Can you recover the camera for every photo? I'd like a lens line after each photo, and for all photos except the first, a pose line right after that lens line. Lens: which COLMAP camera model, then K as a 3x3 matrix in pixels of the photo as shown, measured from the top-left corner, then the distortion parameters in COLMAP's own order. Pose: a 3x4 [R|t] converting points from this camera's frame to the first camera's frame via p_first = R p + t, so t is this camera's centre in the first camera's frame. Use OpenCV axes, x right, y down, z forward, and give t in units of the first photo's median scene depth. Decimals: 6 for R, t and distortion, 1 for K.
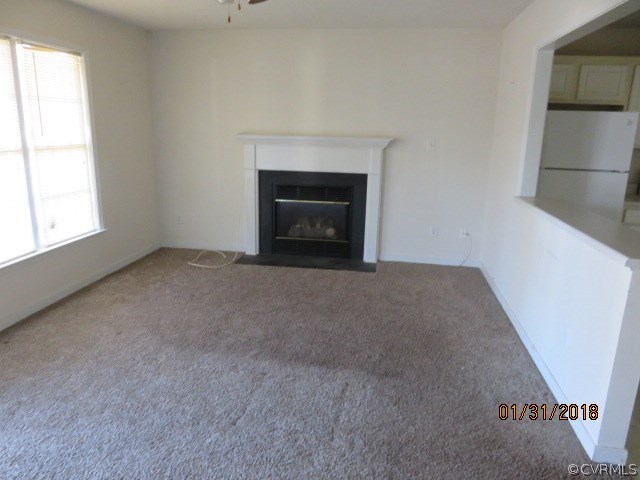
lens RADIAL K [[483.0, 0, 318.3], [0, 483.0, 231.4], [0, 0, 1]] dist [-0.012667, 0.006416]
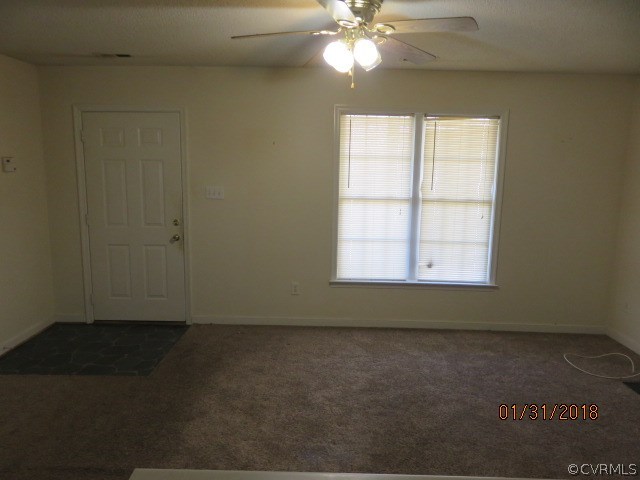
lens RADIAL K [[483.0, 0, 318.3], [0, 483.0, 231.4], [0, 0, 1]] dist [-0.012667, 0.006416]
pose [[0.138705, 0.128356, -0.981981, 0.540720], [-0.241936, 0.965913, 0.092083, -0.130522], [0.960327, 0.224804, 0.165031, 0.512971]]
